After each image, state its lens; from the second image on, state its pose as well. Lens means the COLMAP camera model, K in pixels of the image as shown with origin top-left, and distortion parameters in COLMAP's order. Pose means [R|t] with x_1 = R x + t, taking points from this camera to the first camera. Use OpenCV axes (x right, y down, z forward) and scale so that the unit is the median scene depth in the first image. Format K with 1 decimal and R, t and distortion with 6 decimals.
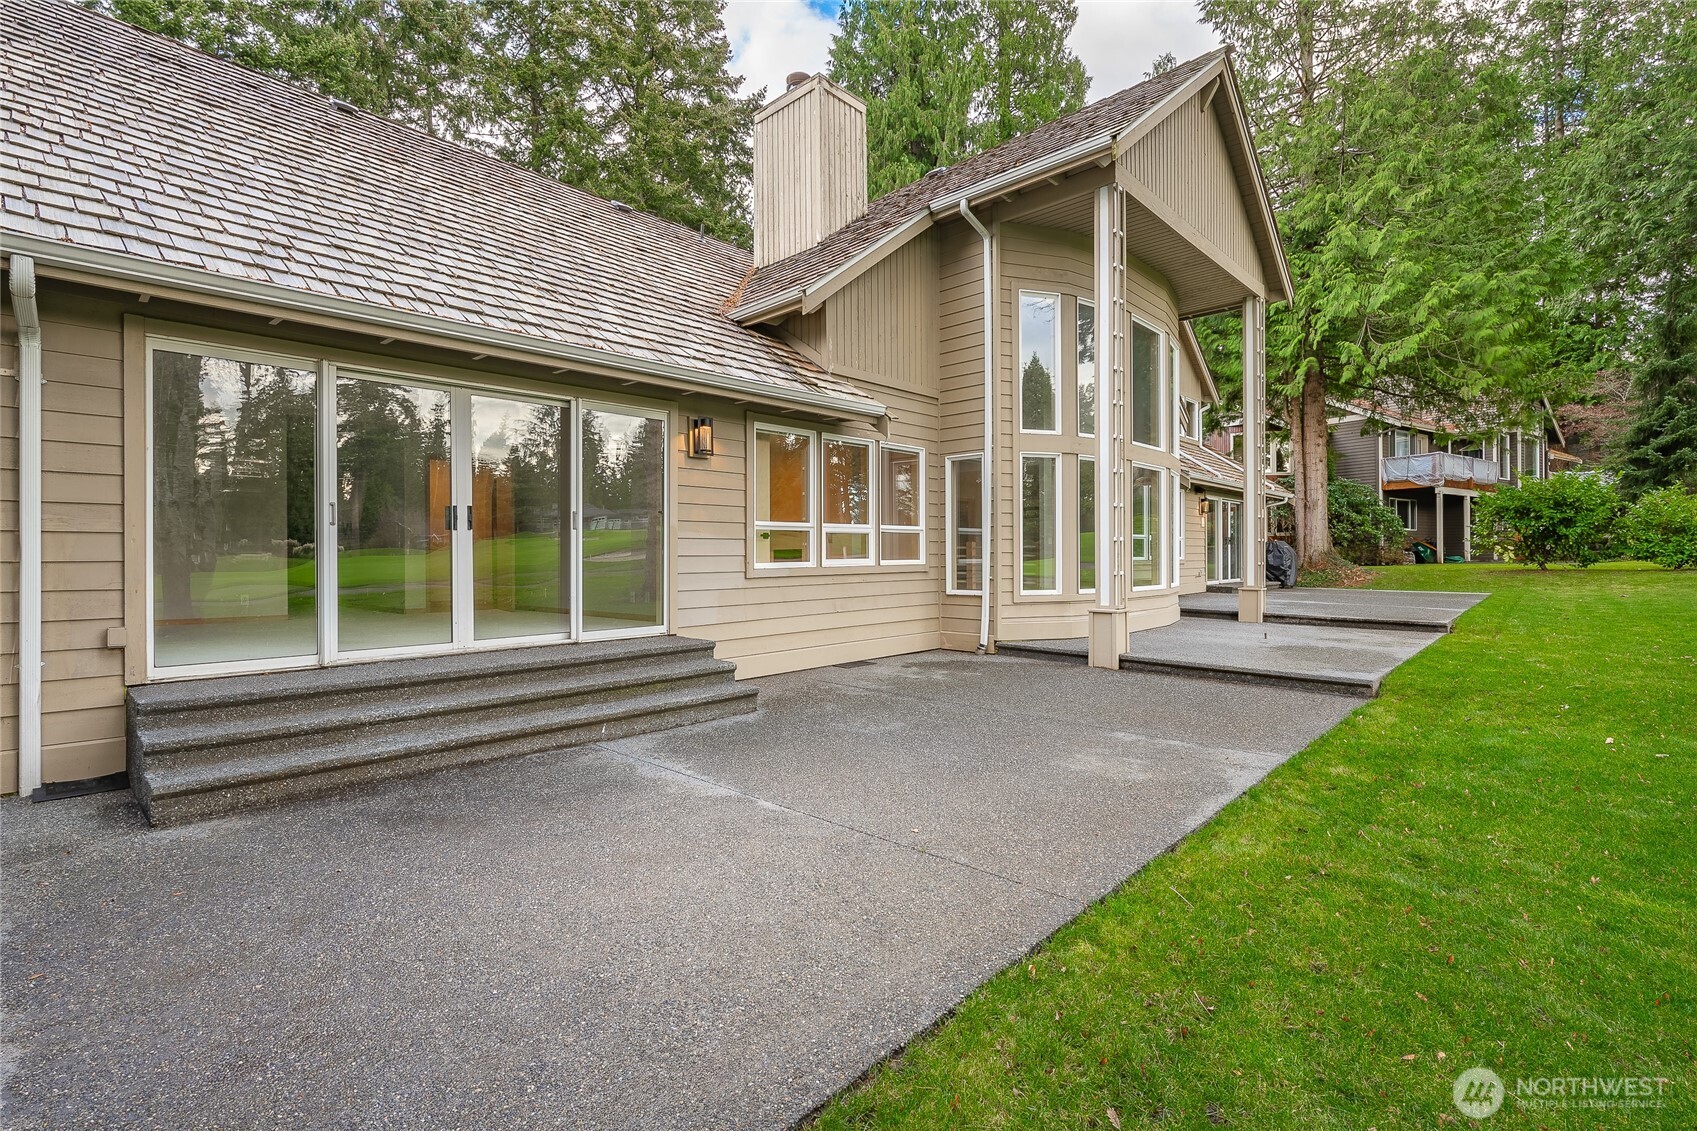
lens RADIAL K [[771.7, 0, 848.5], [0, 771.7, 565.5], [0, 0, 1]] dist [-0.008583, -0.000662]
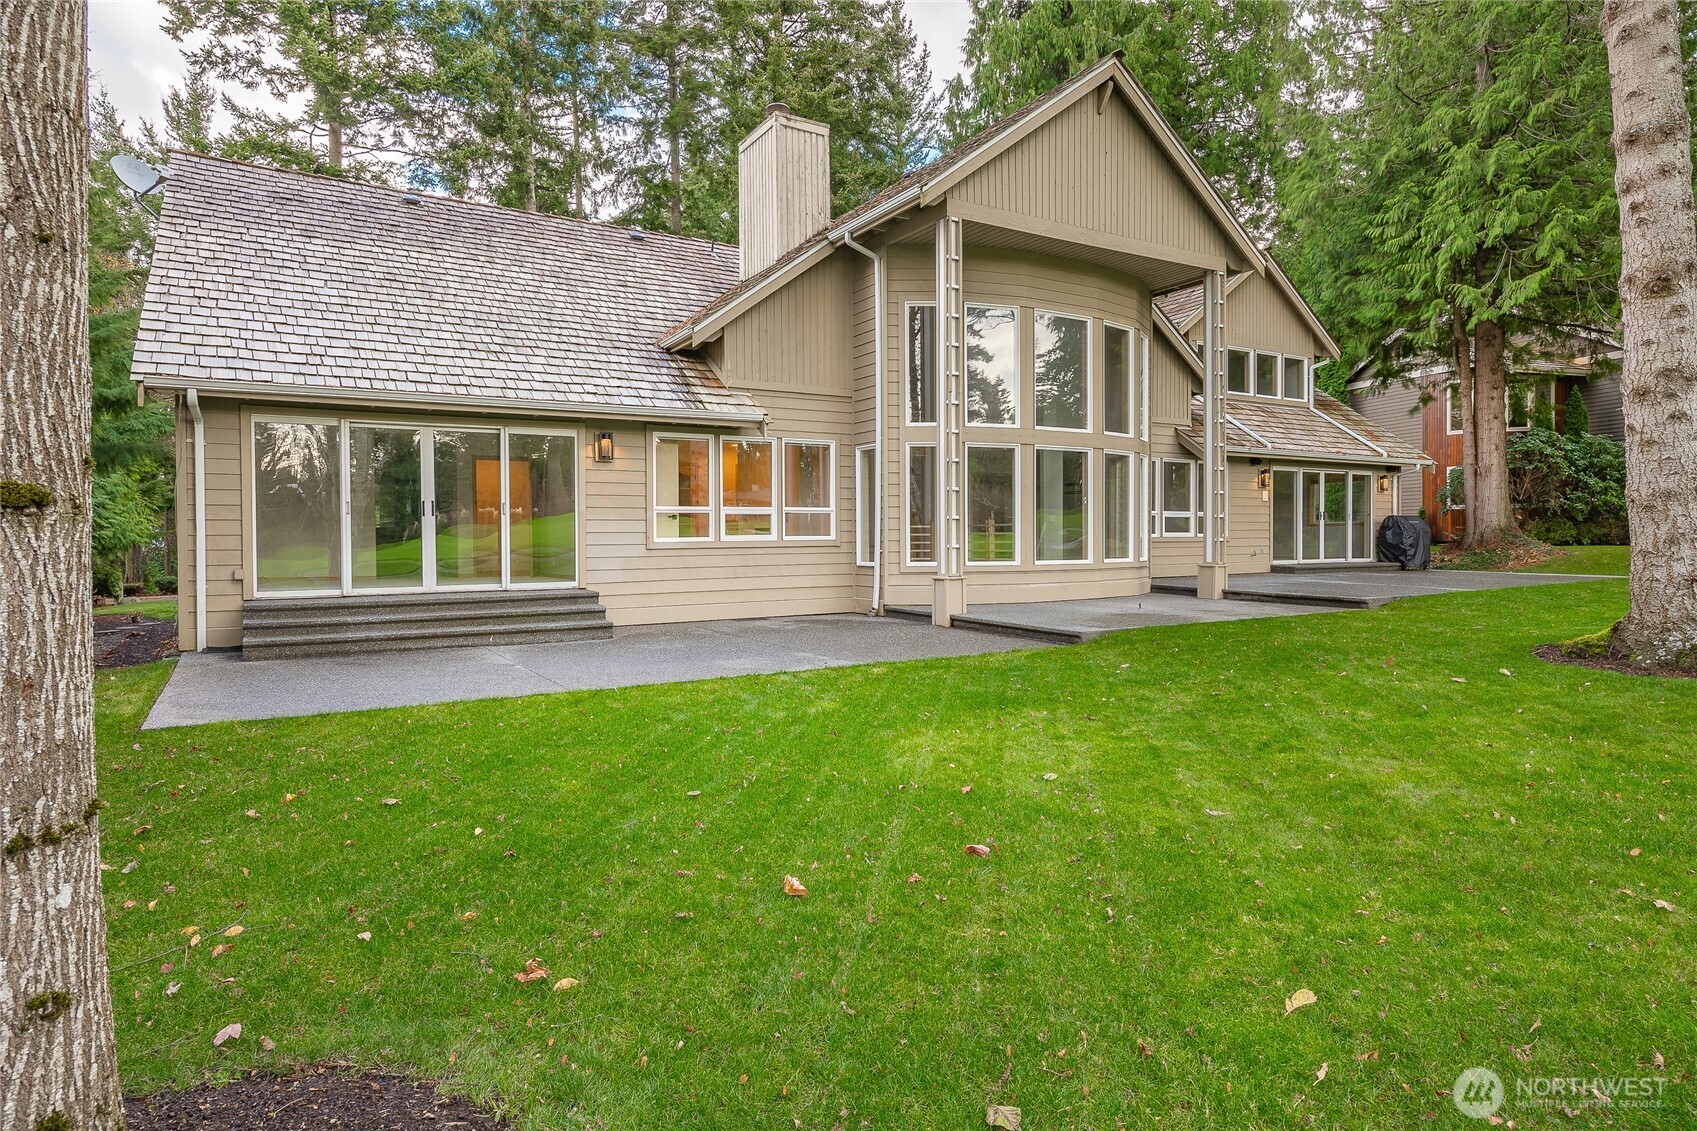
lens RADIAL K [[947.0, 0, 848.5], [0, 947.0, 565.5], [0, 0, 1]] dist [0.002226, 0.000124]
pose [[0.962648, 0.006537, -0.270676, 0.593160], [-0.001698, 0.999835, 0.018110, 0.013366], [0.270749, -0.016974, 0.962500, -0.447706]]
